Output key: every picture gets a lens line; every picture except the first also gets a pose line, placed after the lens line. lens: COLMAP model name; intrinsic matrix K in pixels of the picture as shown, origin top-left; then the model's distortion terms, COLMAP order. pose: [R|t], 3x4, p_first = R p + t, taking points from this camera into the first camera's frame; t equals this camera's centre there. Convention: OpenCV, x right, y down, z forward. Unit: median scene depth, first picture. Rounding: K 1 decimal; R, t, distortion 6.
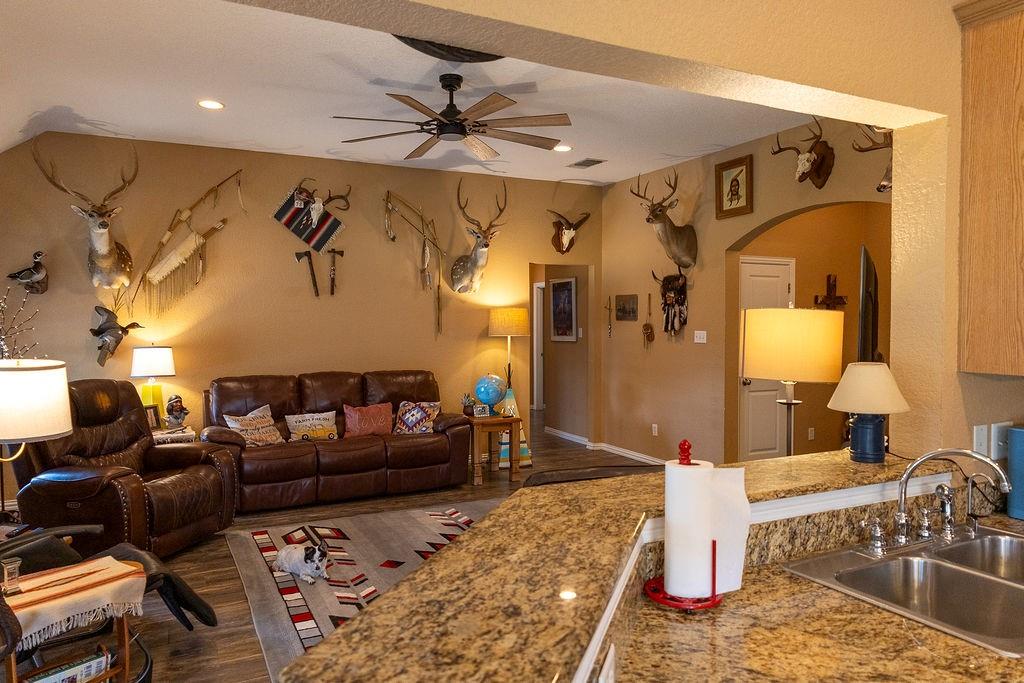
lens RADIAL K [[696.0, 0, 510.0], [0, 696.0, 340.7], [0, 0, 1]] dist [0.019513, -0.023614]
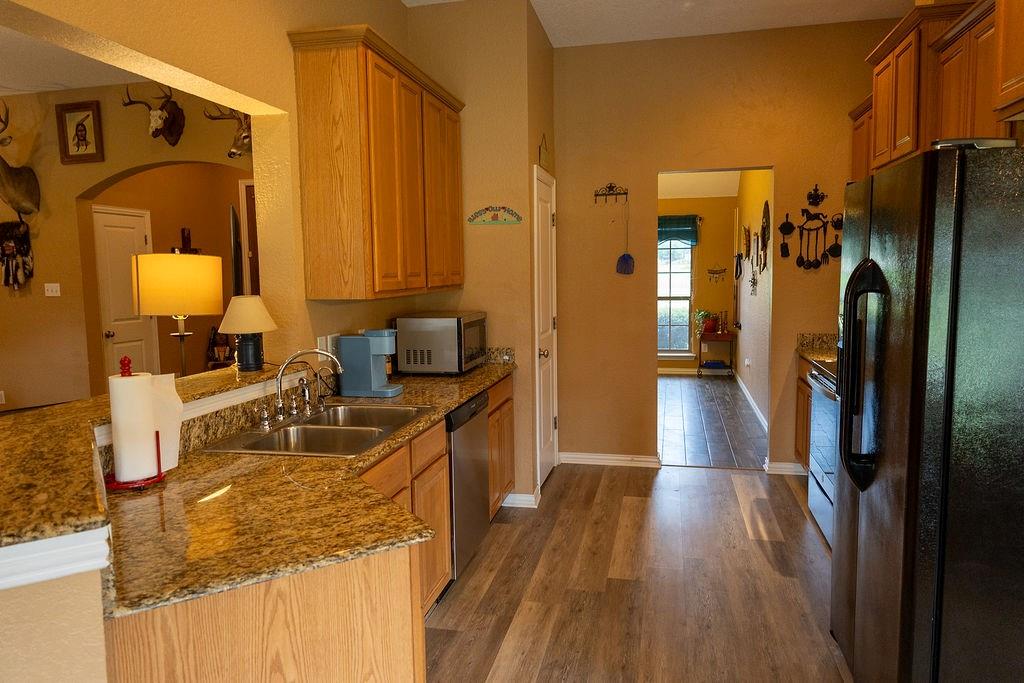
lens RADIAL K [[696.0, 0, 506.5], [0, 696.0, 339.2], [0, 0, 1]] dist [0.019513, -0.023614]
pose [[0.641031, -0.084202, 0.762882, -0.068423], [0.036817, 0.996193, 0.079018, 0.010651], [-0.766631, -0.022566, 0.641691, -0.081990]]
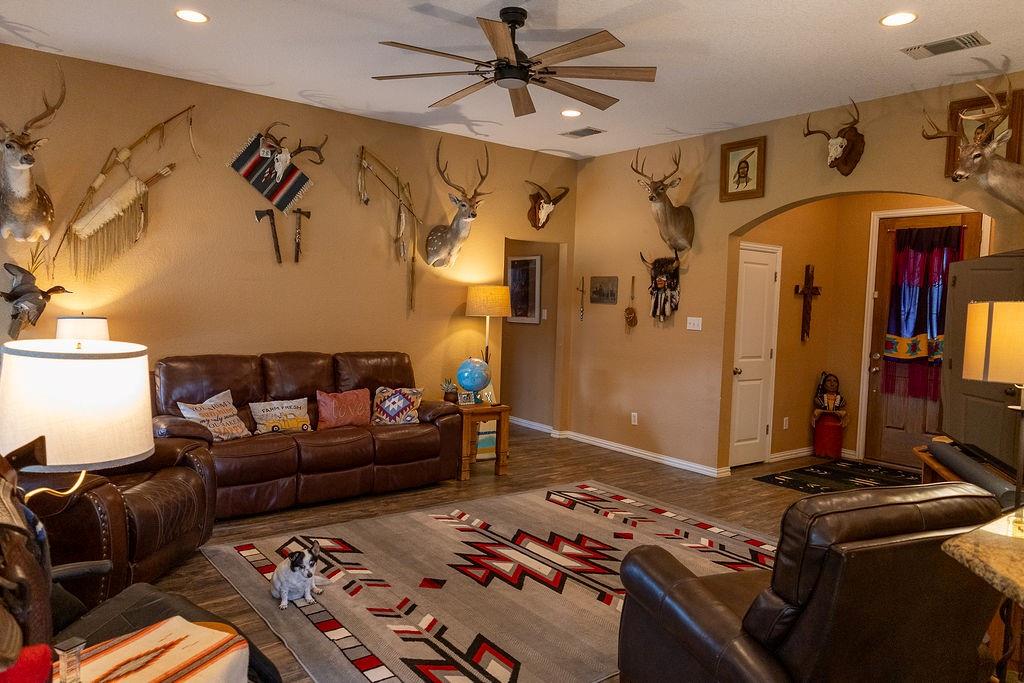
lens RADIAL K [[696.0, 0, 509.1], [0, 696.0, 341.1], [0, 0, 1]] dist [0.019513, -0.023614]
pose [[0.981509, 0.024219, 0.189879, -0.194334], [-0.030328, 0.999110, 0.029332, -0.002239], [-0.189000, -0.034548, 0.981369, 0.124299]]
